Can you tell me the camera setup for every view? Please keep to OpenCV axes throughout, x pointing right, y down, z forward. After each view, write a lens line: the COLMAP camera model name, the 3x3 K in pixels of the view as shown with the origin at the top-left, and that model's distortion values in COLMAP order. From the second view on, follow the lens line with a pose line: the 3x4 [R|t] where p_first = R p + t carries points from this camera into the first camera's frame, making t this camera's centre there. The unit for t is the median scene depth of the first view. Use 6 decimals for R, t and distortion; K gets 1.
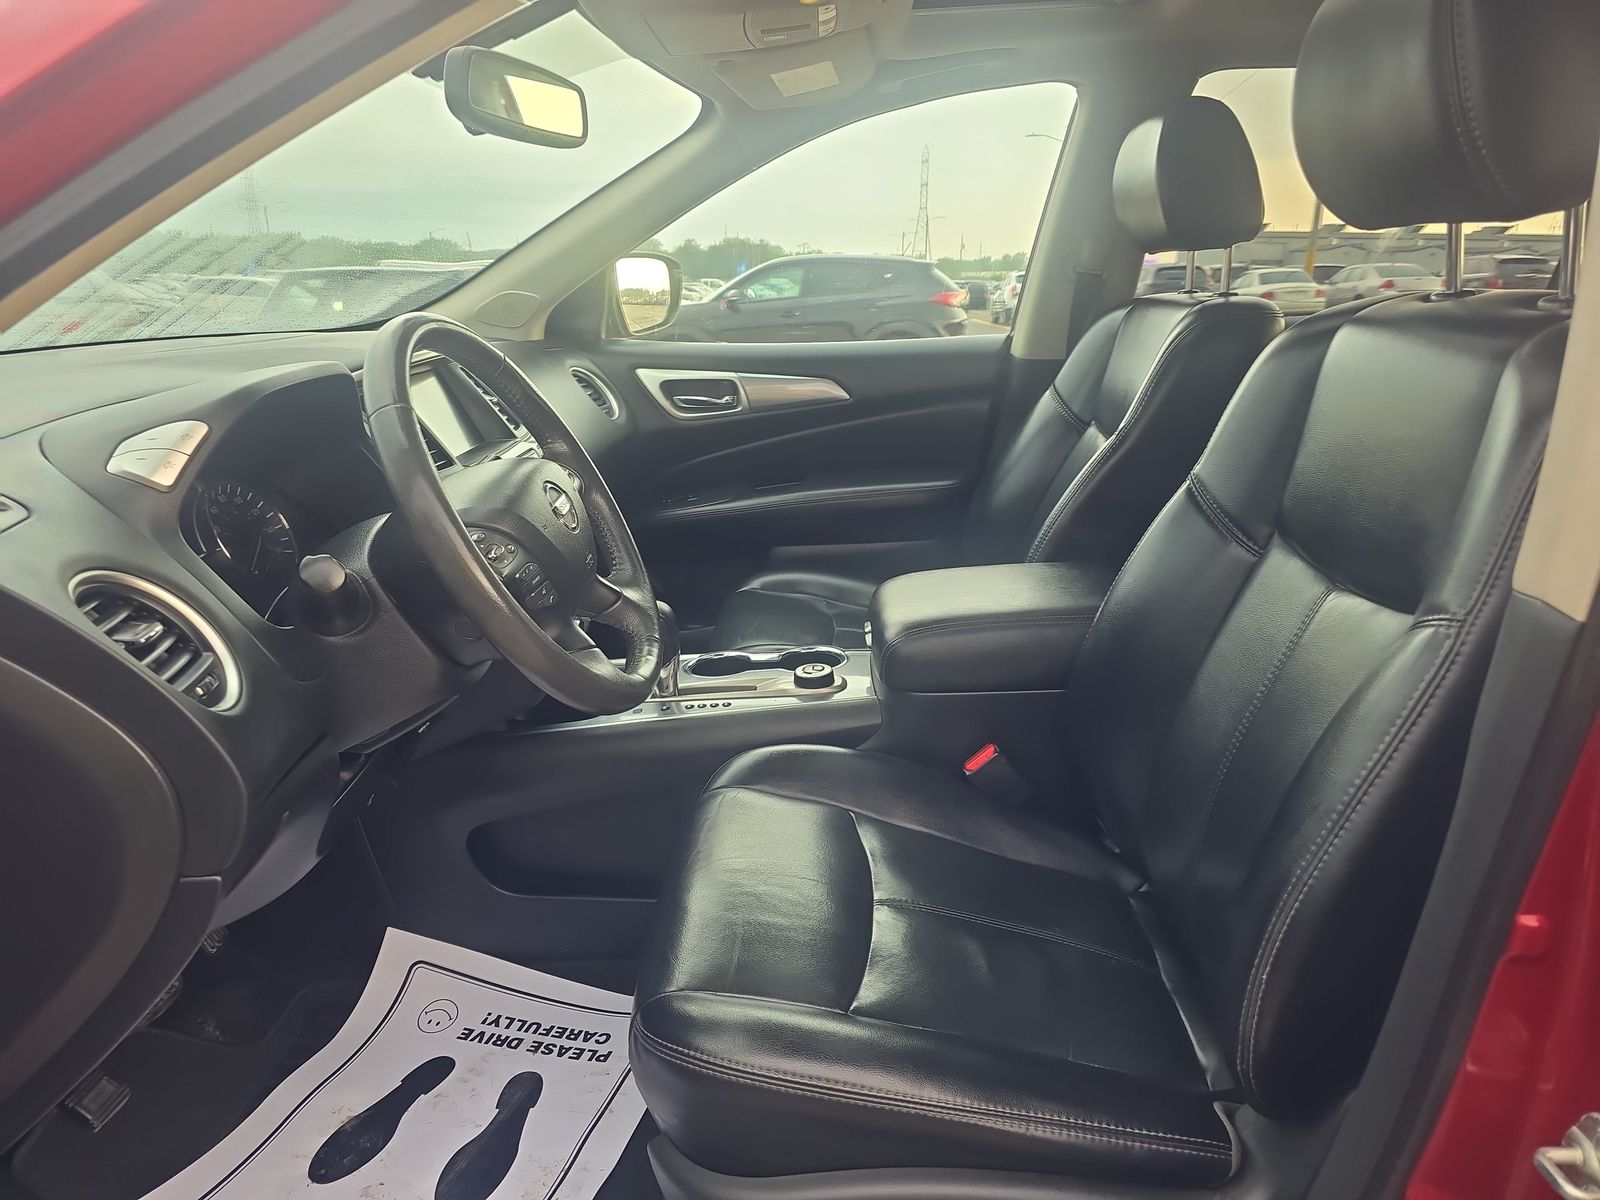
lens RADIAL K [[1064.0, 0, 798.9], [0, 1064.0, 597.3], [0, 0, 1]] dist [0.034263, -0.004330]
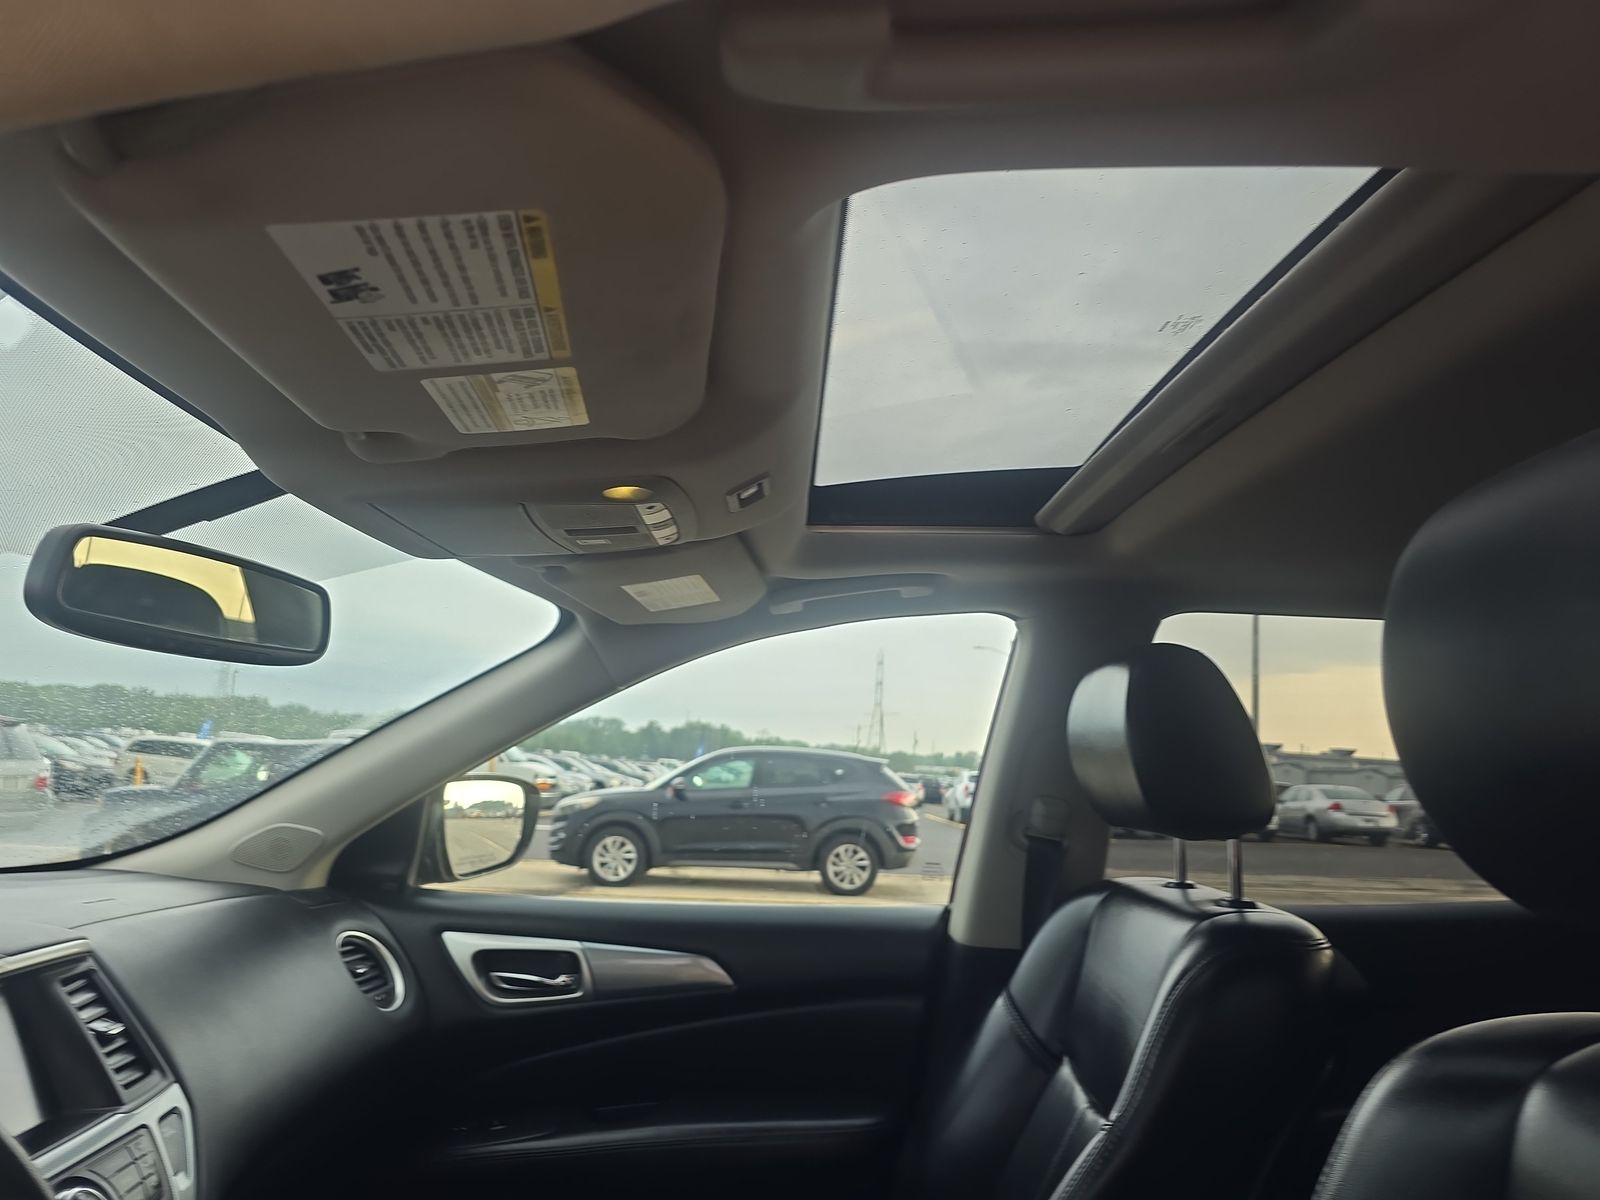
lens RADIAL K [[1095.0, 0, 800.0], [0, 1095.0, 600.0], [0, 0, 1]] dist [0.042409, -0.046397]
pose [[0.998059, 0.052604, 0.033331, 0.054945], [-0.033340, 0.903419, -0.427462, -0.104475], [-0.052598, 0.425521, 0.903419, 0.204451]]
